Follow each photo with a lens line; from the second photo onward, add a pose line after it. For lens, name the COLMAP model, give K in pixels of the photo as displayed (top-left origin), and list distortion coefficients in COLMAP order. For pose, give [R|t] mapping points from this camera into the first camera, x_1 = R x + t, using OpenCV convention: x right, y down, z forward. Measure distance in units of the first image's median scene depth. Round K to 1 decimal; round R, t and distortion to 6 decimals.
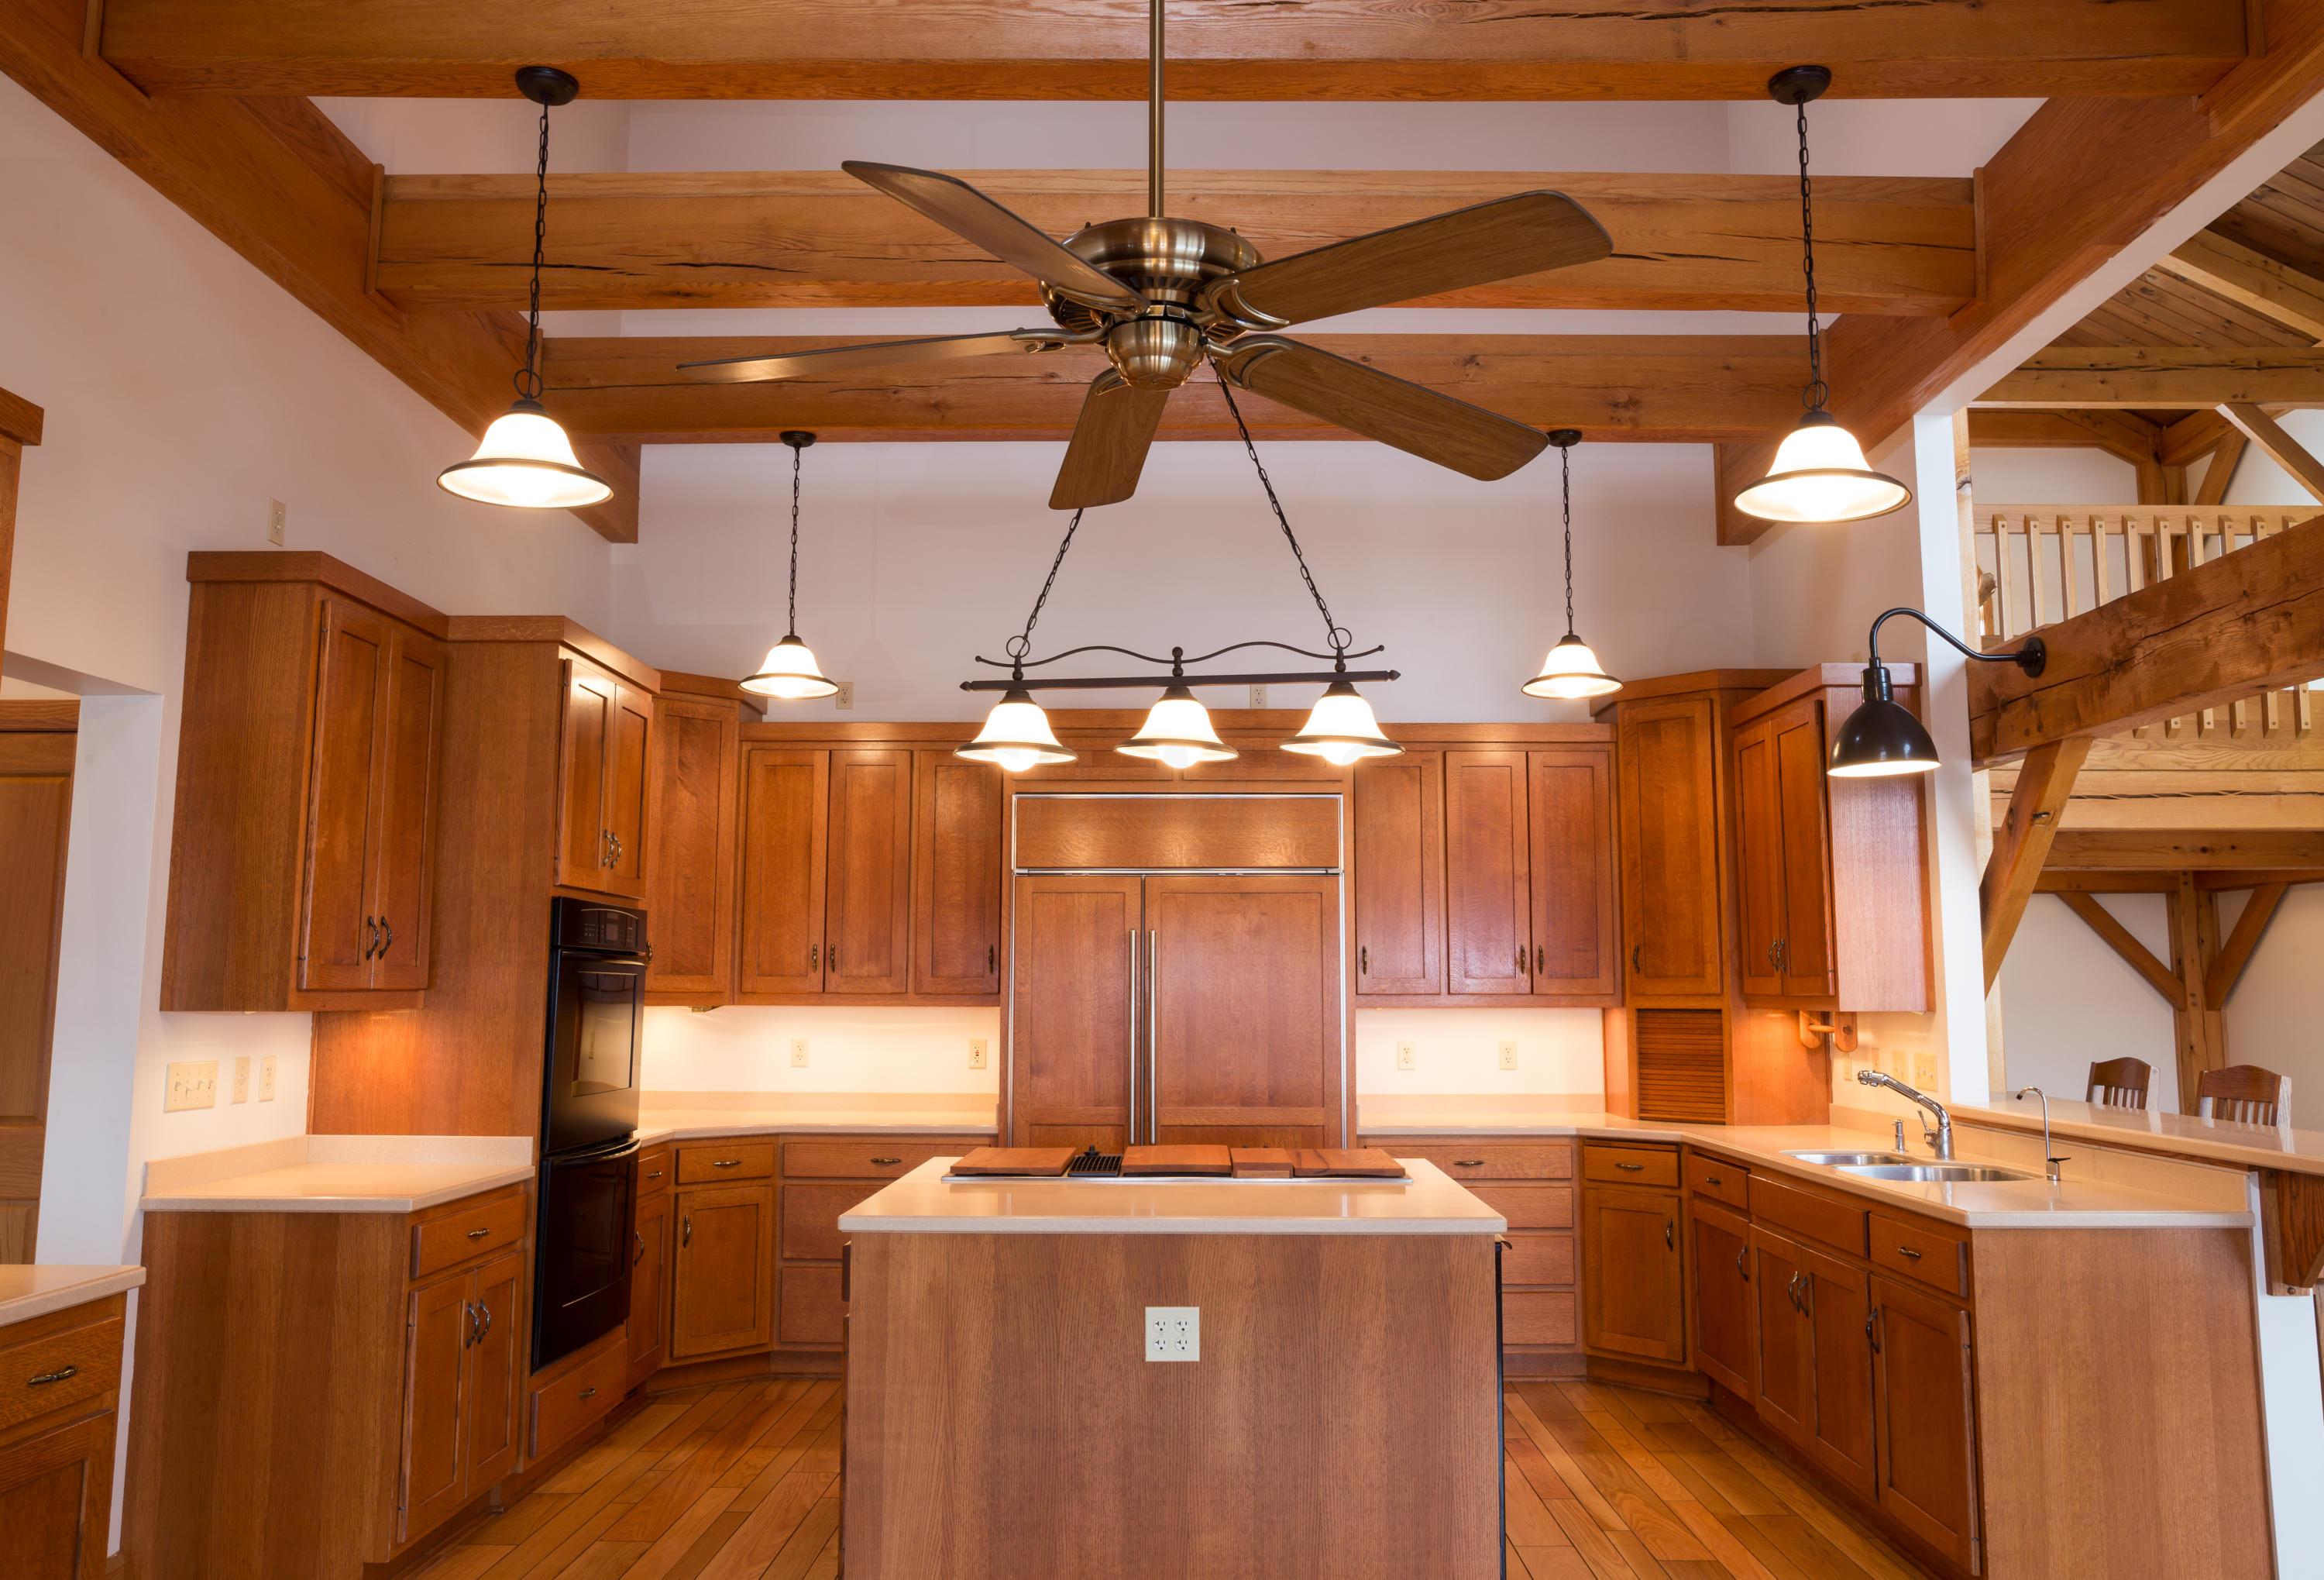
lens RADIAL K [[1661.6, 0, 1164.0], [0, 1661.6, 788.0], [0, 0, 1]] dist [-0.013013, -0.002192]
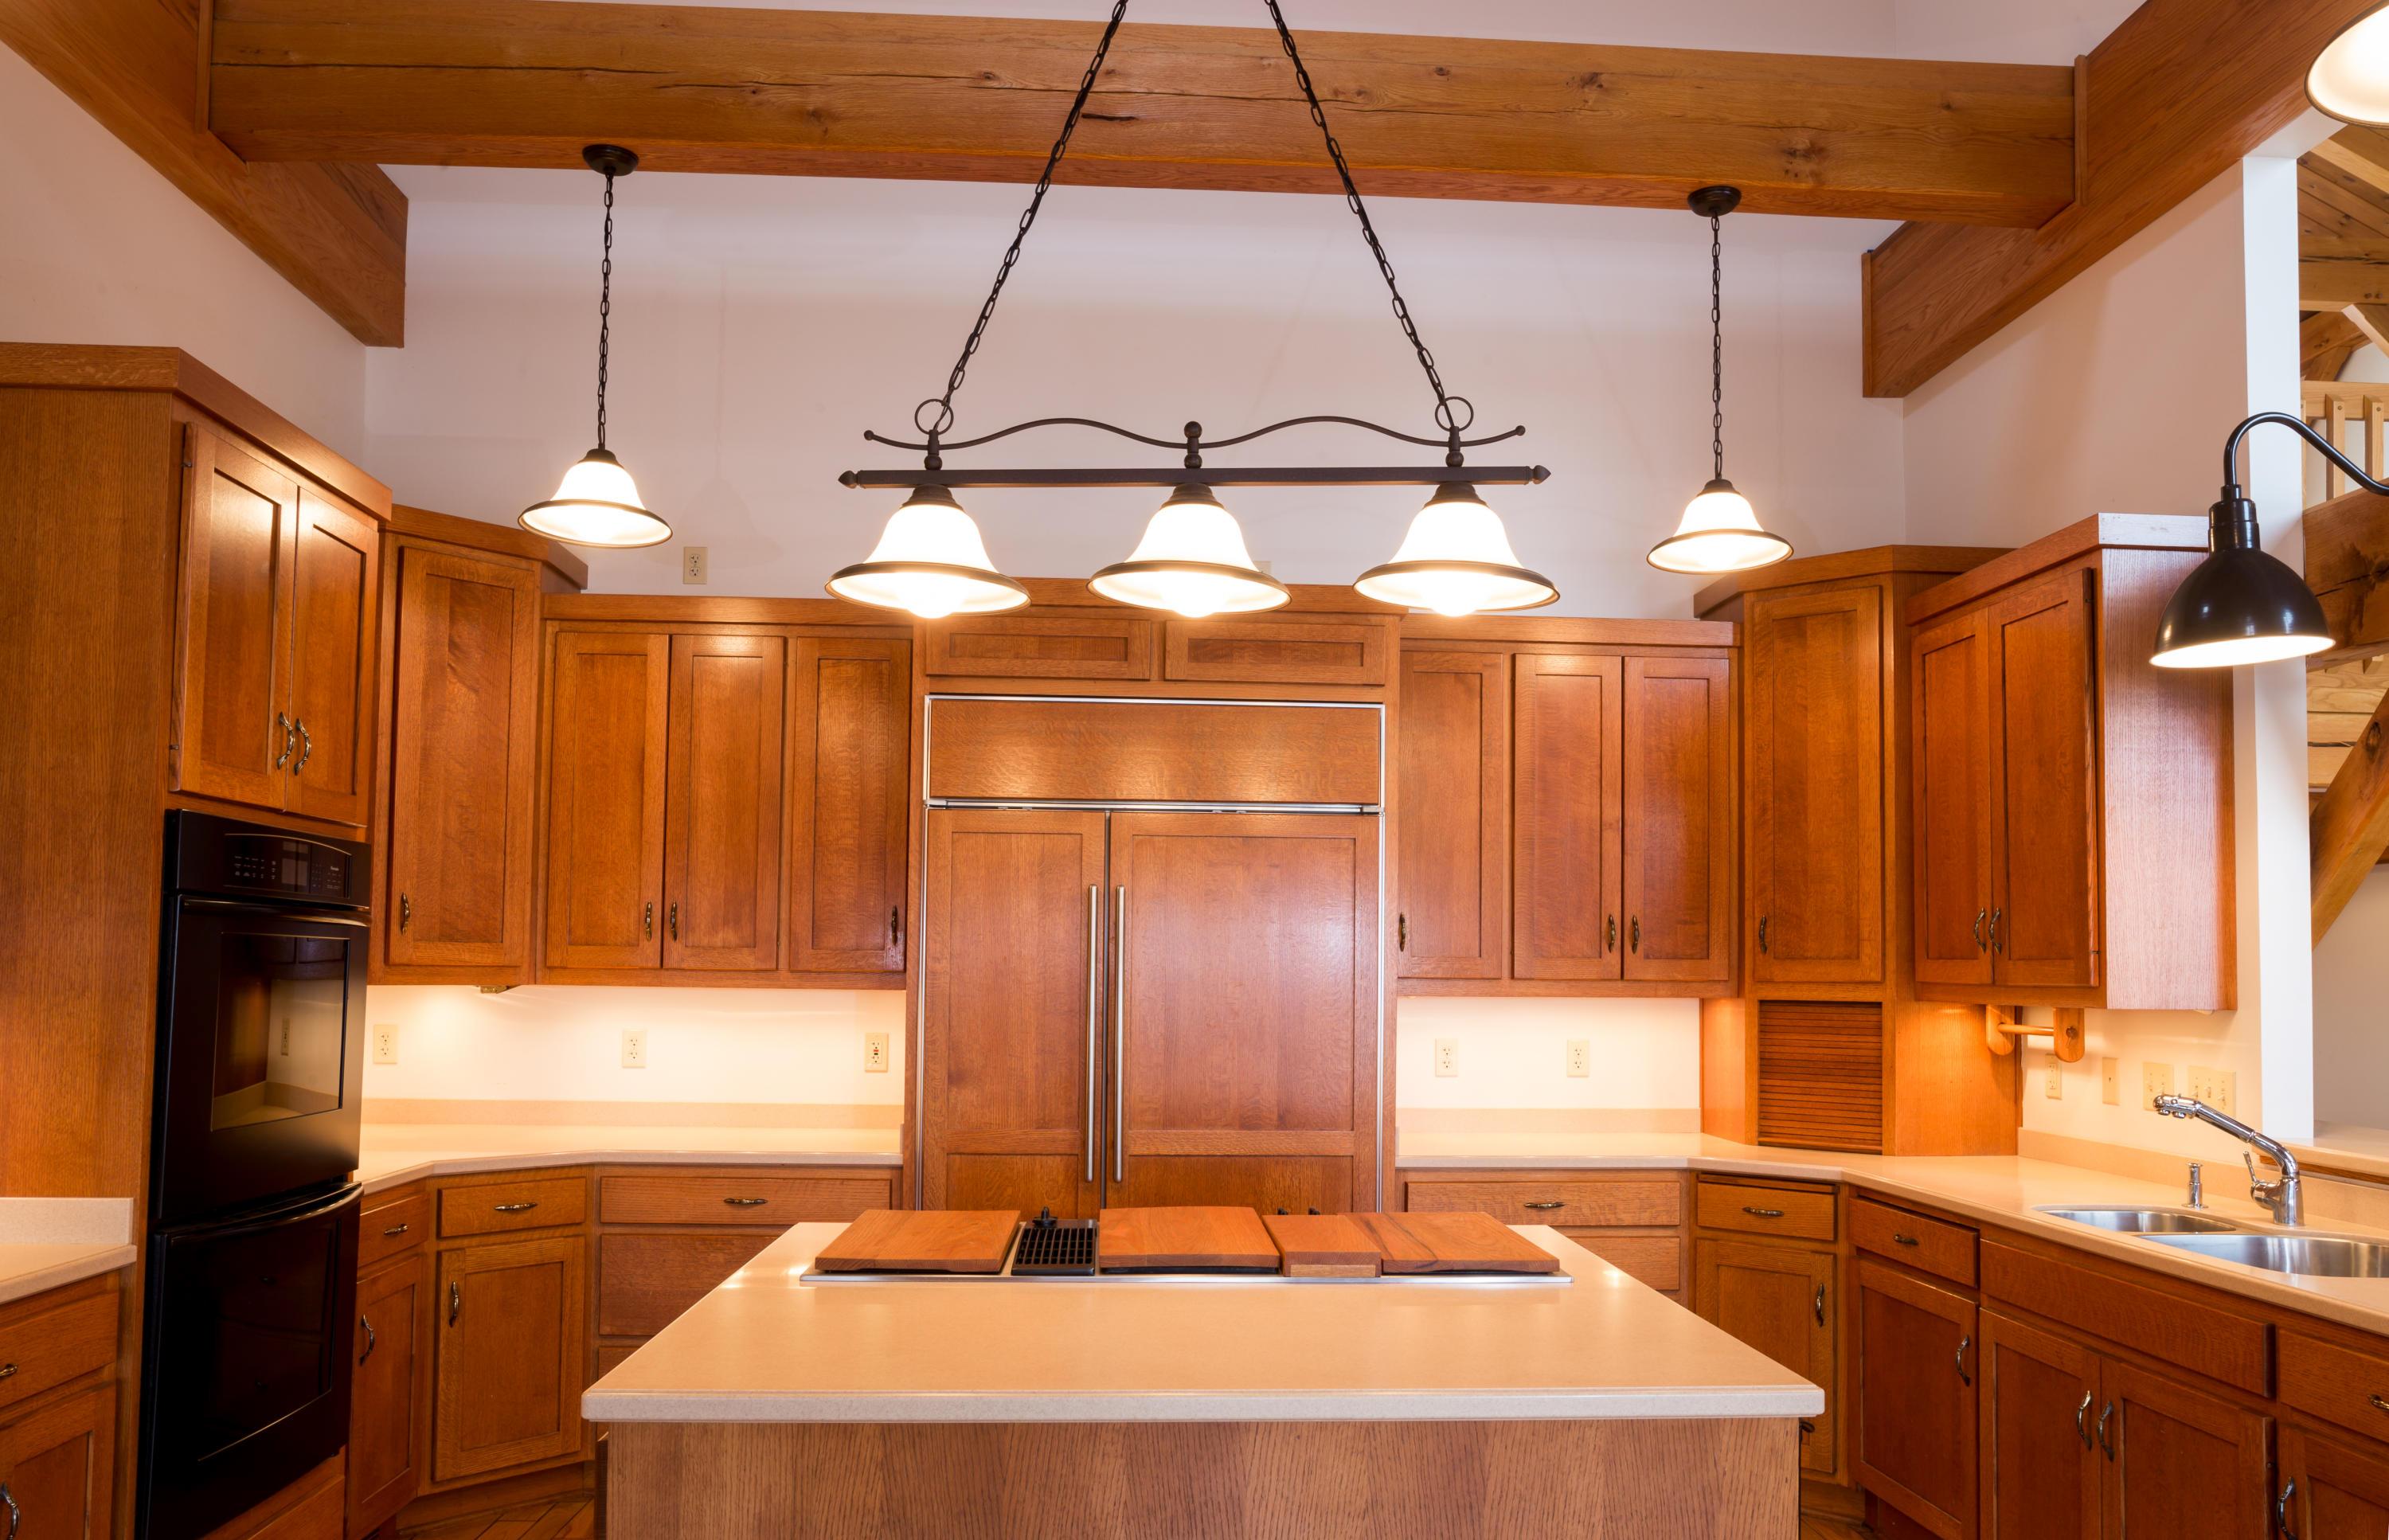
lens RADIAL K [[1640.6, 0, 1215.4], [0, 1640.6, 902.0], [0, 0, 1]] dist [-0.021174, 0.008375]
pose [[0.996496, 0.012561, 0.082698, -0.025858], [-0.019151, 0.996660, 0.079385, 0.036672], [-0.081424, -0.080690, 0.993408, 0.304093]]
